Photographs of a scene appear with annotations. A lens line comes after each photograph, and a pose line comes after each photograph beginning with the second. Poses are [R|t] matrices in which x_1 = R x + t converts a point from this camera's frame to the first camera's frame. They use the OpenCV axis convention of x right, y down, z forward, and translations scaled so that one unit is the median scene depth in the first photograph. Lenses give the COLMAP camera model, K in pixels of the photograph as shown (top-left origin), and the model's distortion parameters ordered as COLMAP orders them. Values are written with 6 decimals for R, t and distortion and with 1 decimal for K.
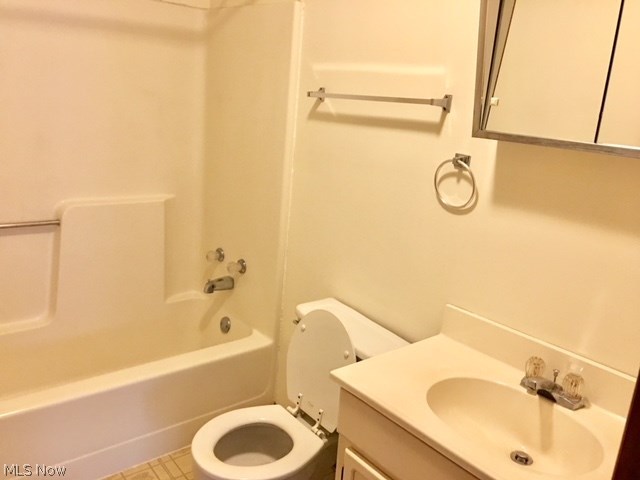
lens RADIAL K [[539.1, 0, 314.9], [0, 539.1, 237.5], [0, 0, 1]] dist [0.072790, -0.121929]
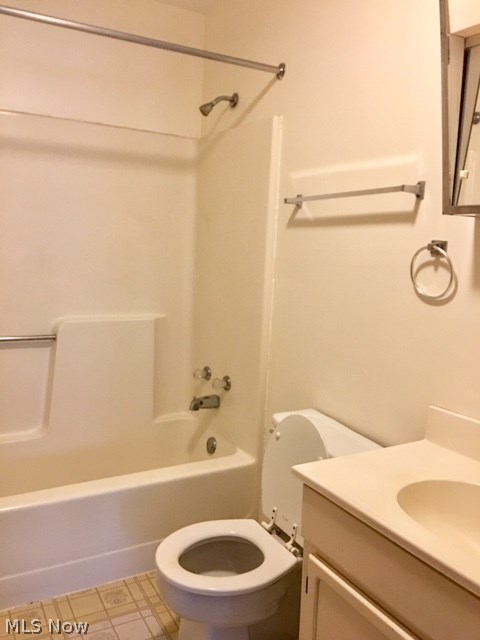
lens RADIAL K [[539.1, 0, 240.1], [0, 539.1, 320.7], [0, 0, 1]] dist [0.072790, -0.121929]
pose [[0.986044, -0.012815, -0.165990, 0.066762], [-0.008481, 0.991872, -0.126959, 0.081002], [0.166268, 0.126595, 0.977921, 0.031541]]
